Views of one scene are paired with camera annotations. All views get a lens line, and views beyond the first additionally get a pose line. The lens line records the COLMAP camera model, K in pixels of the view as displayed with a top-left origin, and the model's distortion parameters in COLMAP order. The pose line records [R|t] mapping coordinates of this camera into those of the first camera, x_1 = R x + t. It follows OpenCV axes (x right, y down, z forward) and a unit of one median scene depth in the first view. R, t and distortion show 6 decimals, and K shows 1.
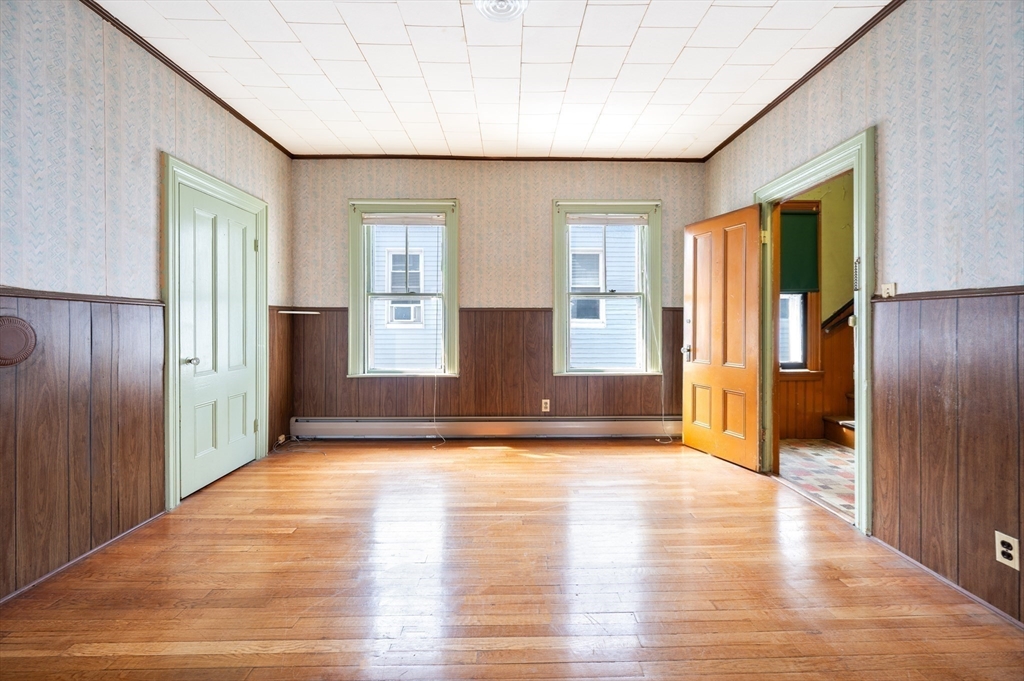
lens RADIAL K [[411.5, 0, 518.6], [0, 411.5, 323.8], [0, 0, 1]] dist [0.000307, -0.000177]
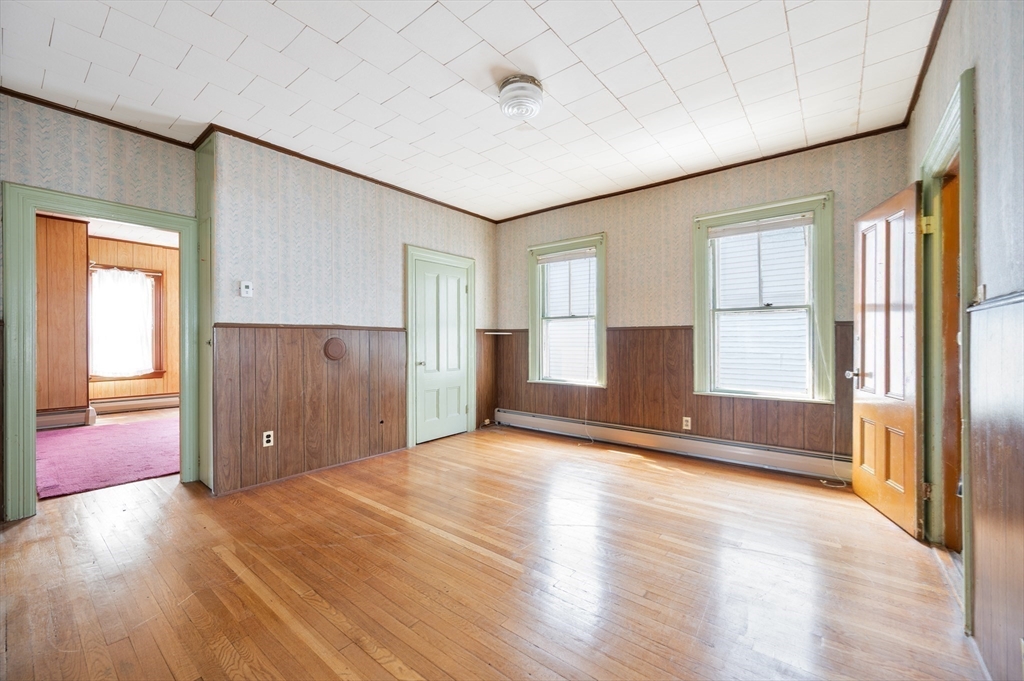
lens RADIAL K [[411.5, 0, 517.2], [0, 411.5, 340.6], [0, 0, 1]] dist [0.000307, -0.000177]
pose [[0.770183, -0.000870, -0.637822, 0.418722], [-0.000555, 0.999998, -0.002034, 0.000105], [0.637823, 0.001921, 0.770181, -0.036837]]
